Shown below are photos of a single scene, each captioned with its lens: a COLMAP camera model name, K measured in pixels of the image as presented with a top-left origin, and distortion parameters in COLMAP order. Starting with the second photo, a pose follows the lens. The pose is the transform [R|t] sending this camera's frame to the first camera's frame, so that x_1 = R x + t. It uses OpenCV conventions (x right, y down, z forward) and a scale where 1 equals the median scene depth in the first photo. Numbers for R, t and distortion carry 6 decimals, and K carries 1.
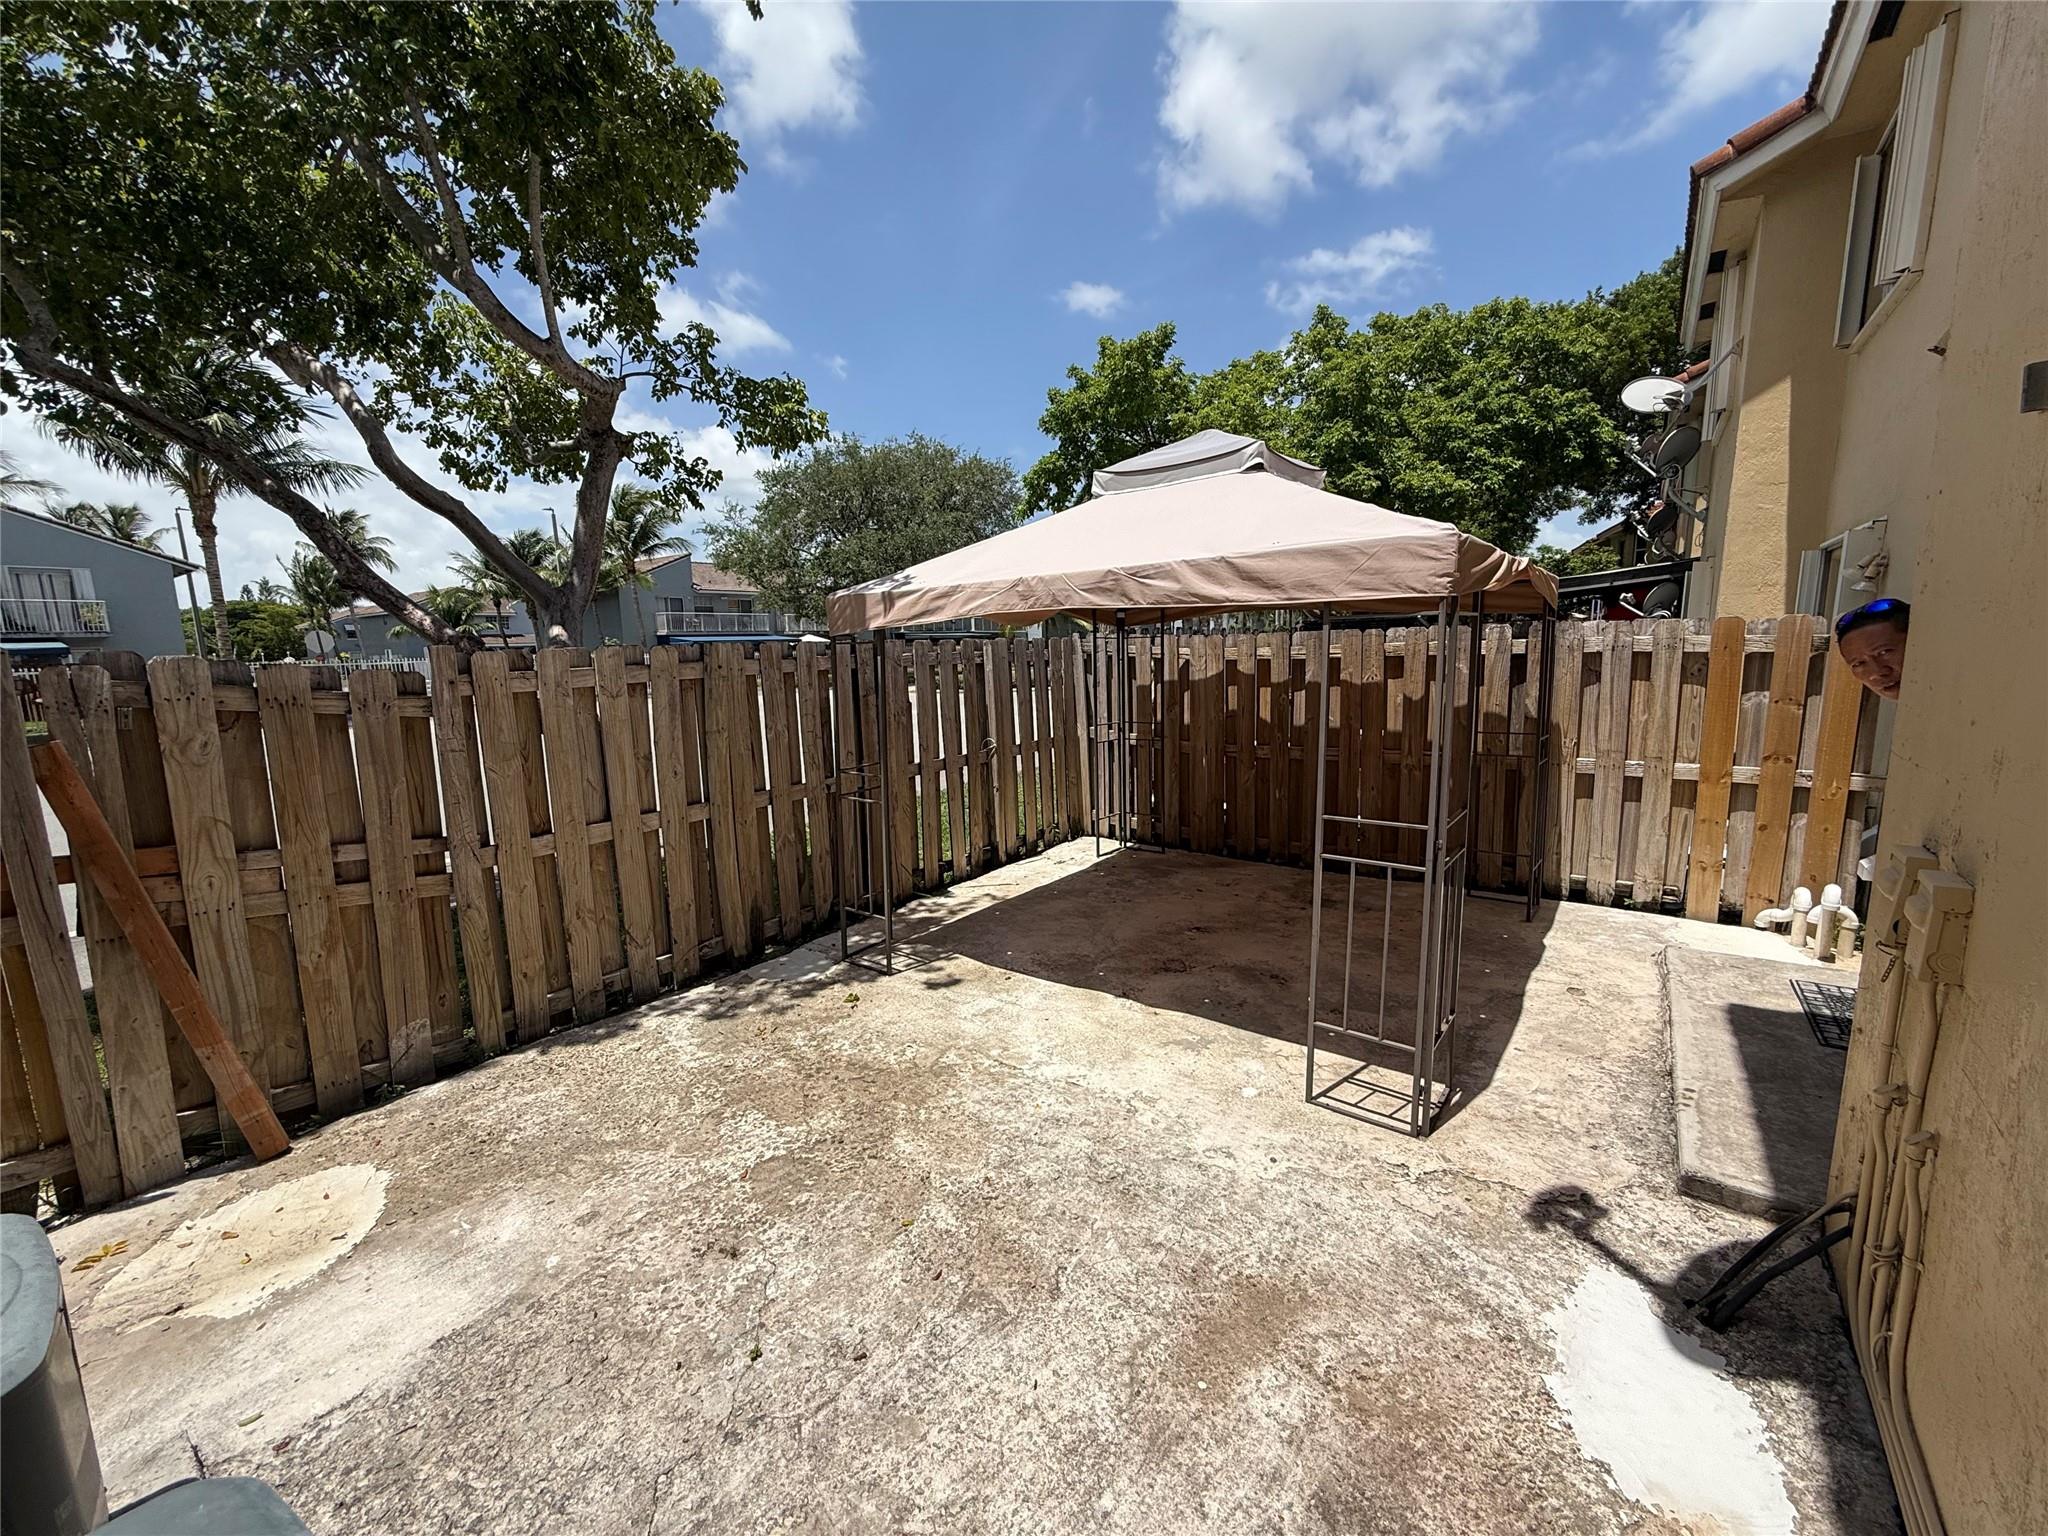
lens RADIAL K [[816.0, 0, 1020.6], [0, 816.0, 772.4], [0, 0, 1]] dist [0.000535, 0.000850]
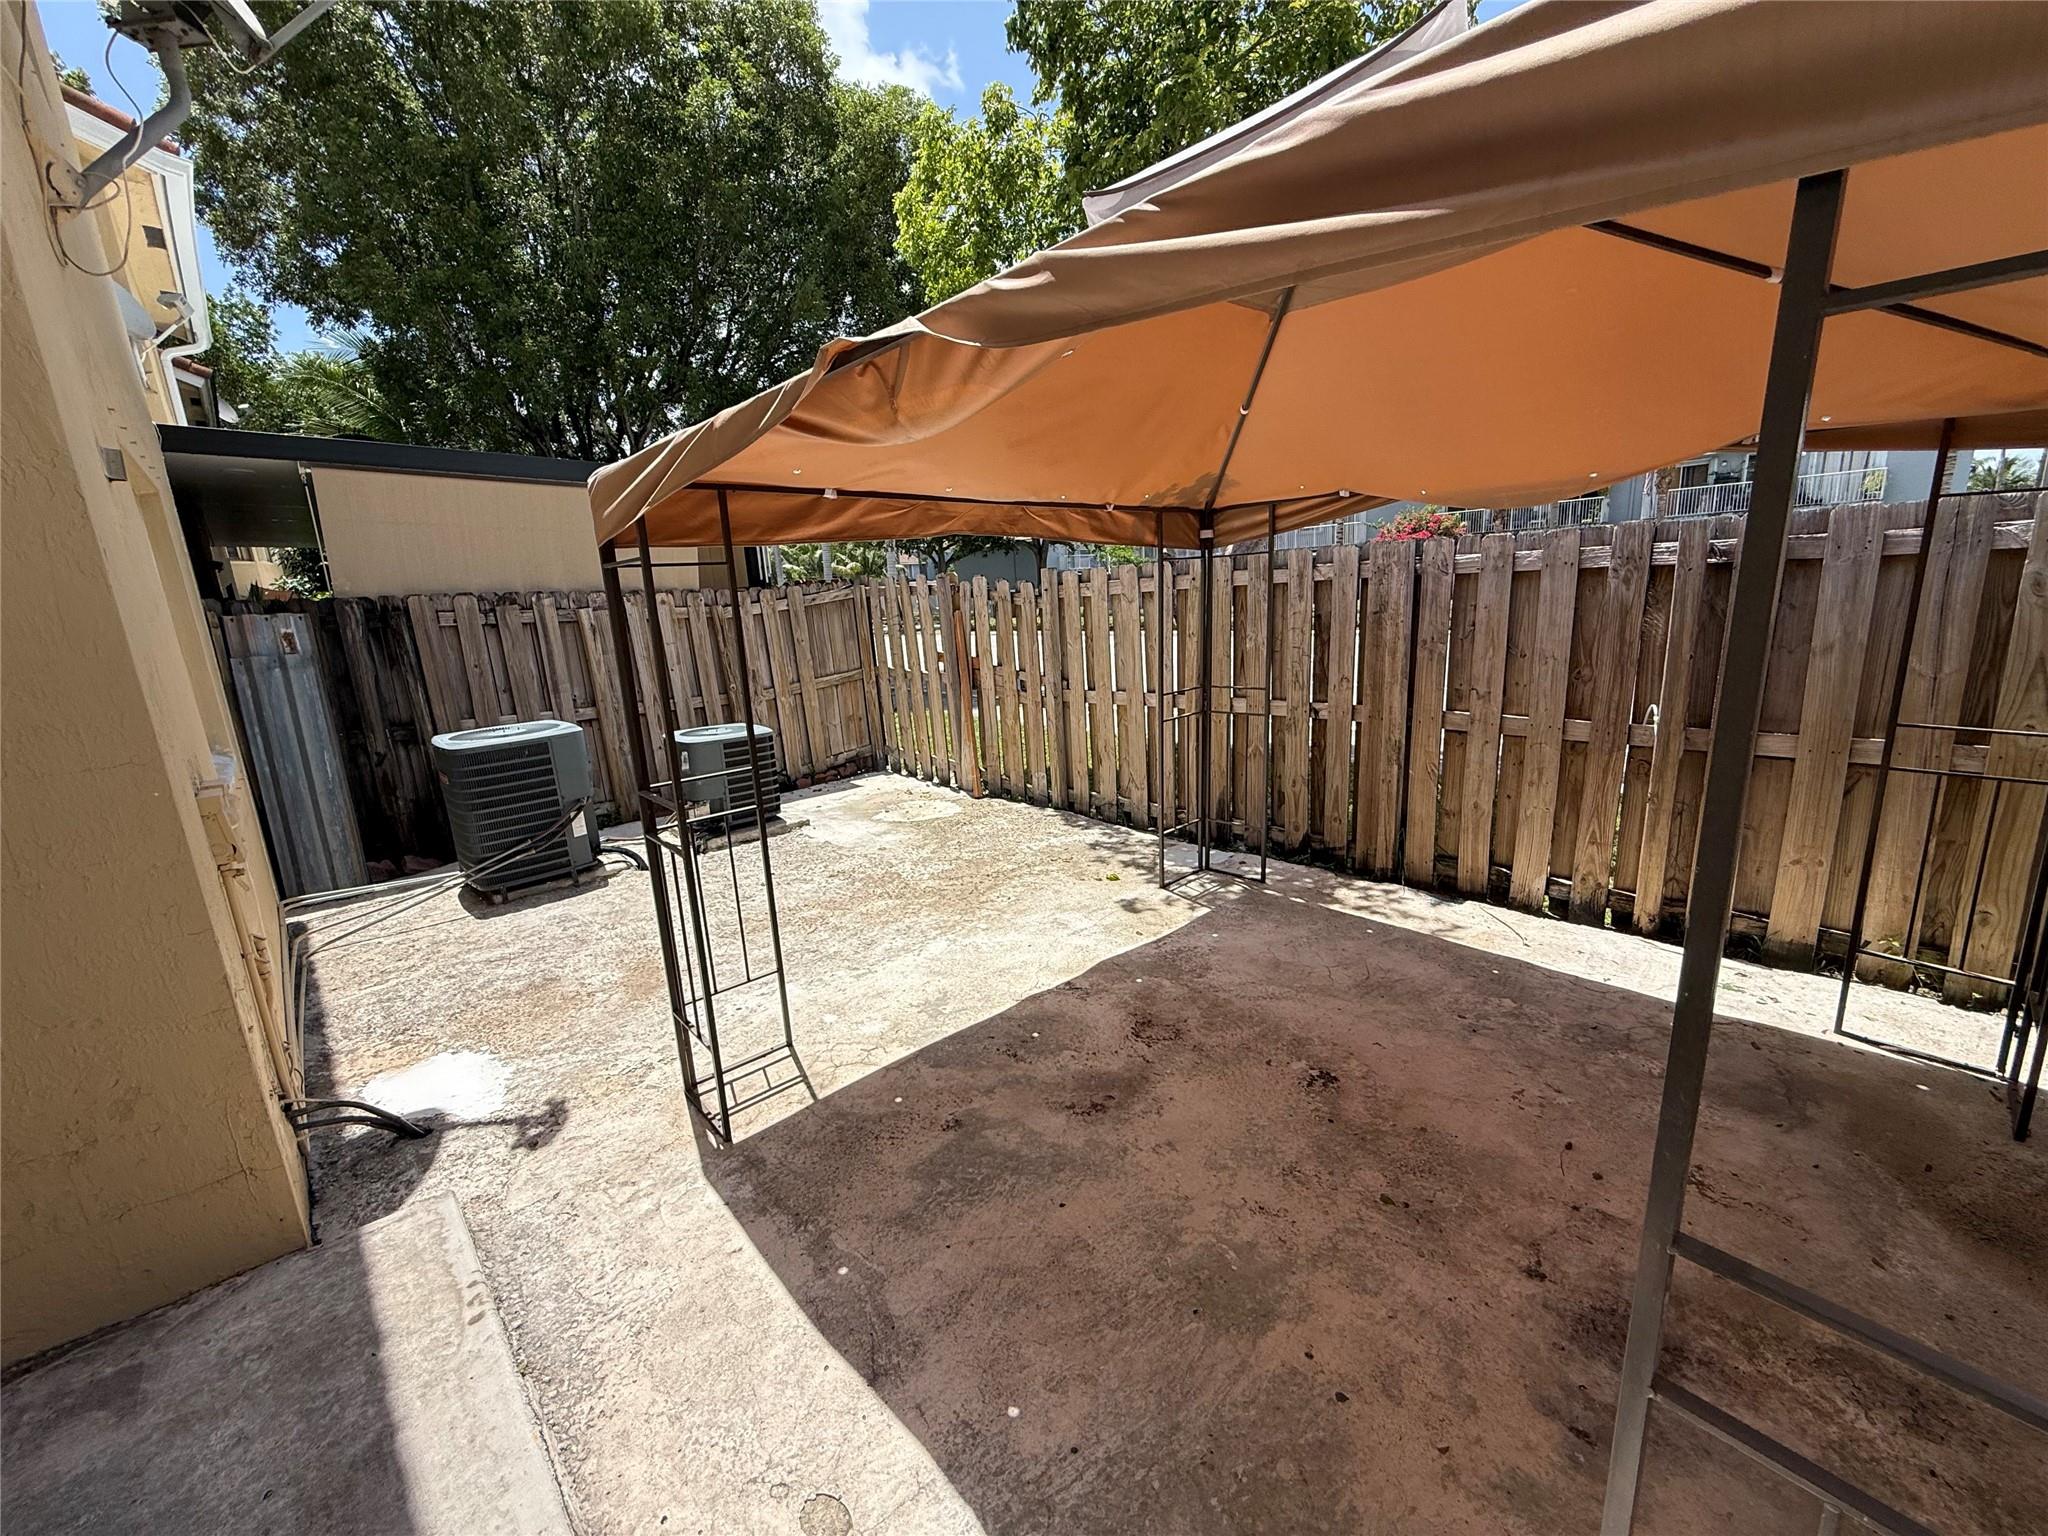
lens RADIAL K [[816.0, 0, 1020.6], [0, 816.0, 772.4], [0, 0, 1]] dist [0.000535, 0.000850]
pose [[-0.178318, 0.250393, -0.951581, 0.961778], [-0.092398, 0.958546, 0.269540, -0.180967], [0.979625, 0.135988, -0.147790, 1.124040]]
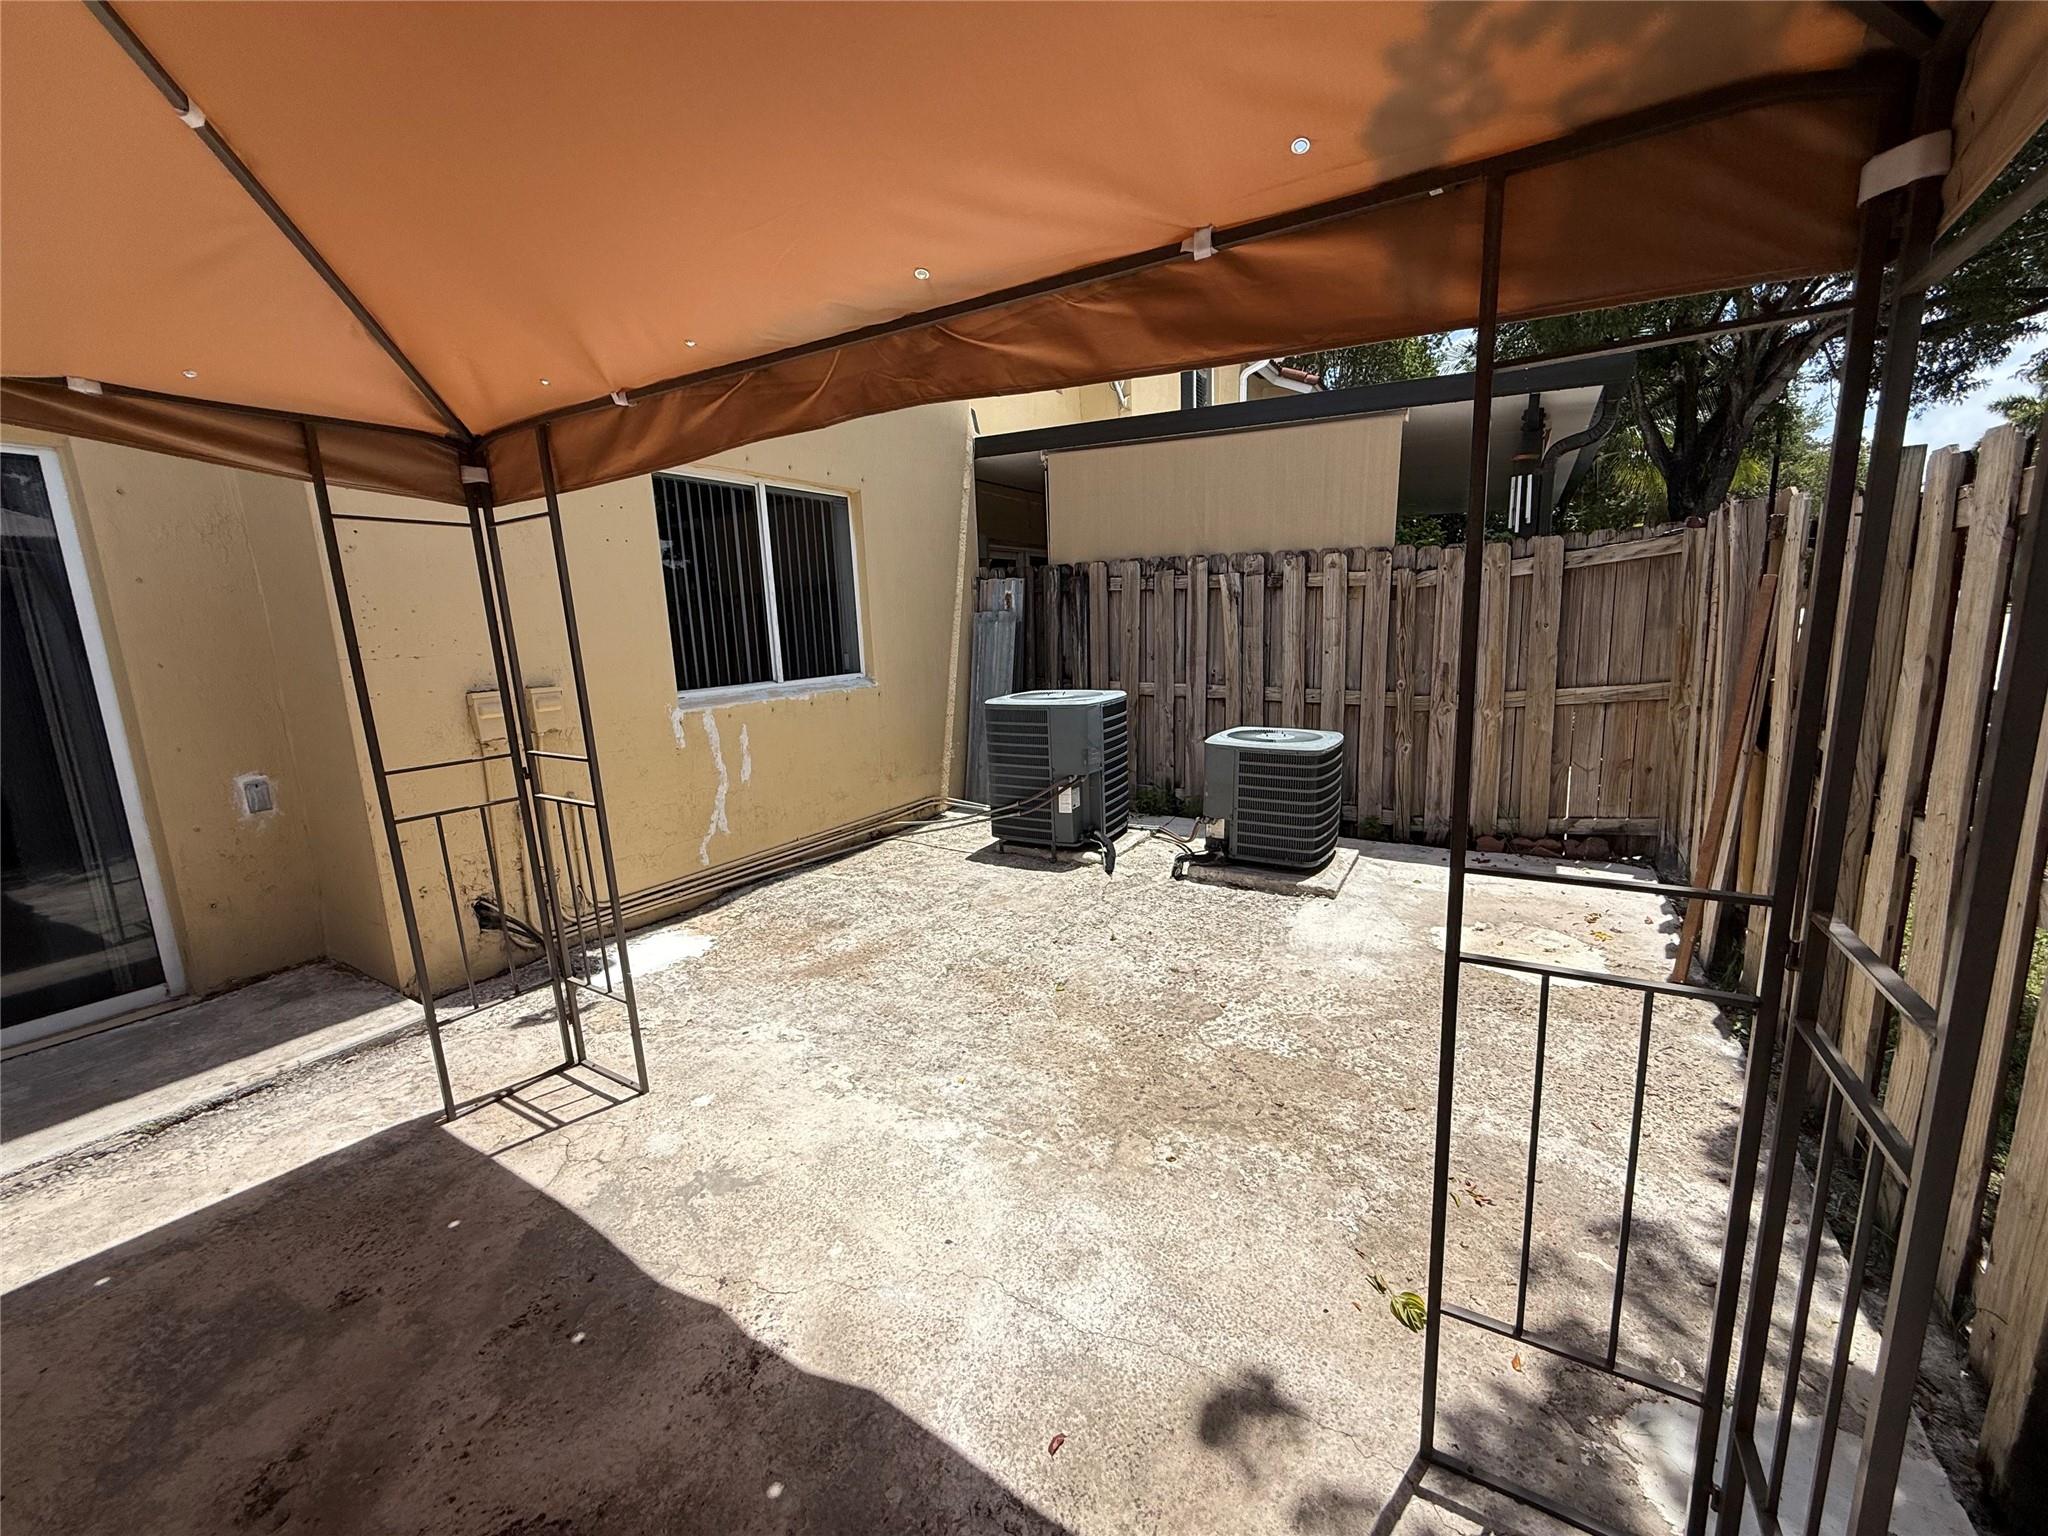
lens RADIAL K [[816.0, 0, 1020.6], [0, 816.0, 772.4], [0, 0, 1]] dist [0.000535, 0.000850]
pose [[-0.992861, 0.080942, -0.087614, 0.008002], [0.046871, 0.940181, 0.337437, -0.147933], [0.109686, 0.330921, -0.937262, 1.405830]]
